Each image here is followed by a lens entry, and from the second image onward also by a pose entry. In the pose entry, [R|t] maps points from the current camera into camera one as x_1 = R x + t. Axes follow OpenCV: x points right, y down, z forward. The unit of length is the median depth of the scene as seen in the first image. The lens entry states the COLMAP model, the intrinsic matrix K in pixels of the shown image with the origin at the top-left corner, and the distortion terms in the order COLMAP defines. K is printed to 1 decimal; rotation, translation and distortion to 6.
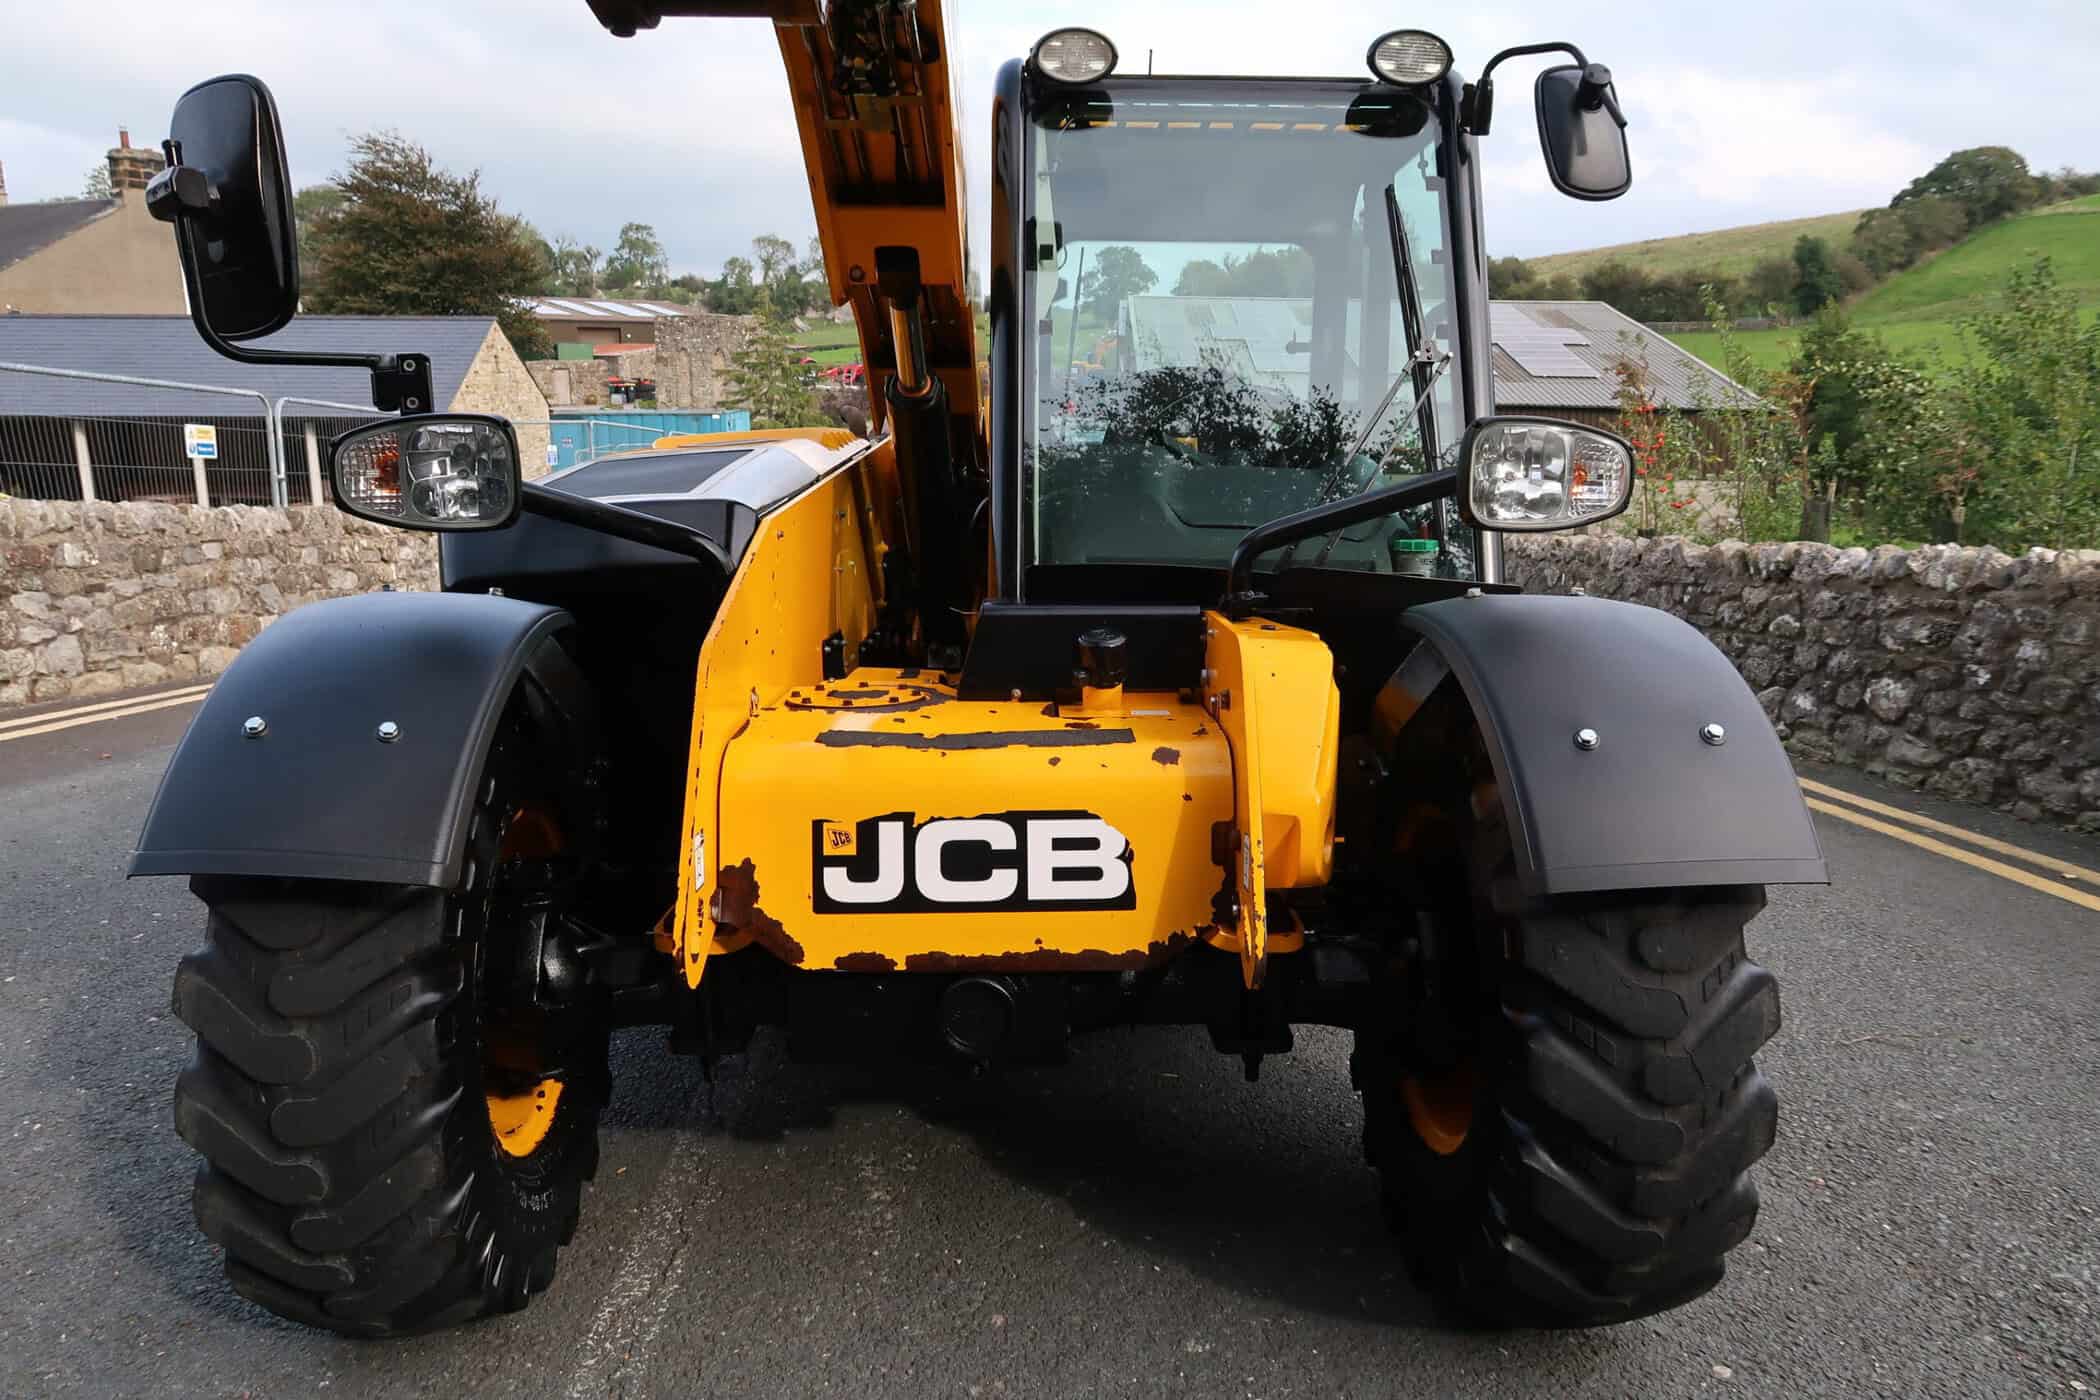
lens RADIAL K [[1459.9, 0, 1041.2], [0, 1459.9, 699.3], [0, 0, 1]] dist [-0.025751, 0.006871]
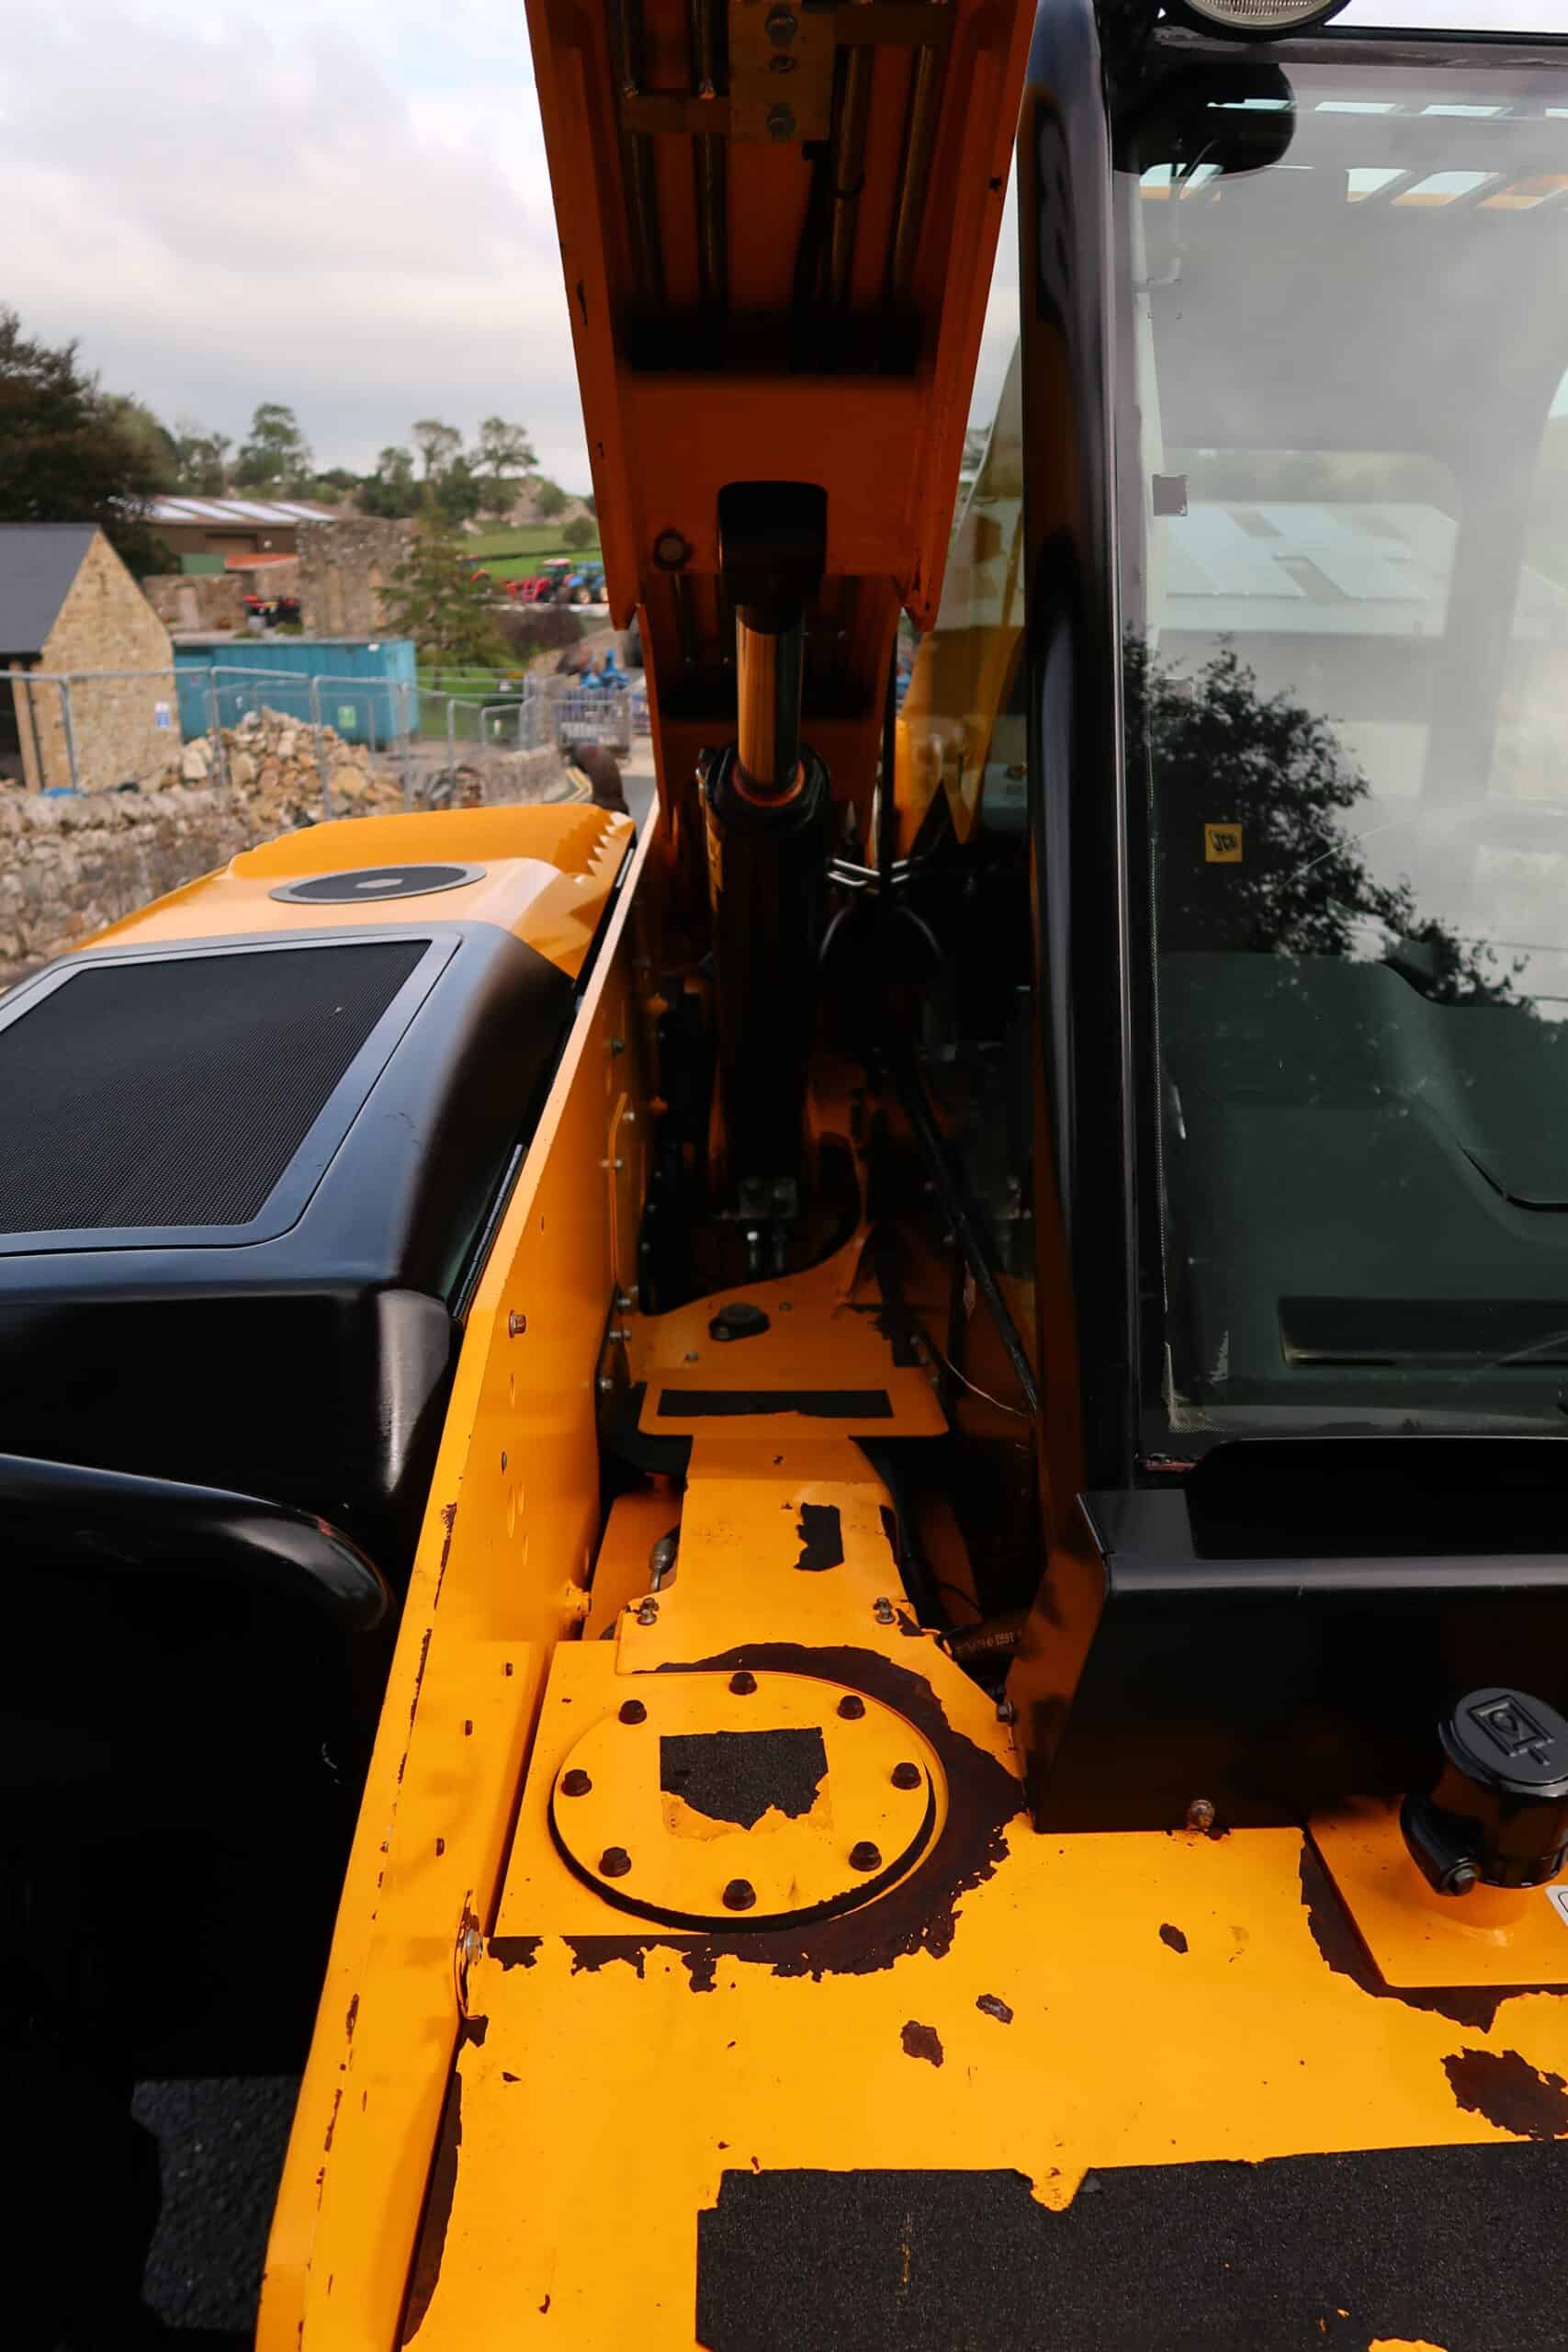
lens RADIAL K [[1634.9, 0, 796.4], [0, 1634.9, 1171.1], [0, 0, 1]] dist [-0.025751, 0.006871]
pose [[0.999676, -0.008997, 0.023809, -0.104209], [0.005973, 0.992244, 0.124161, -0.175732], [-0.024741, -0.123979, 0.991976, 0.525035]]
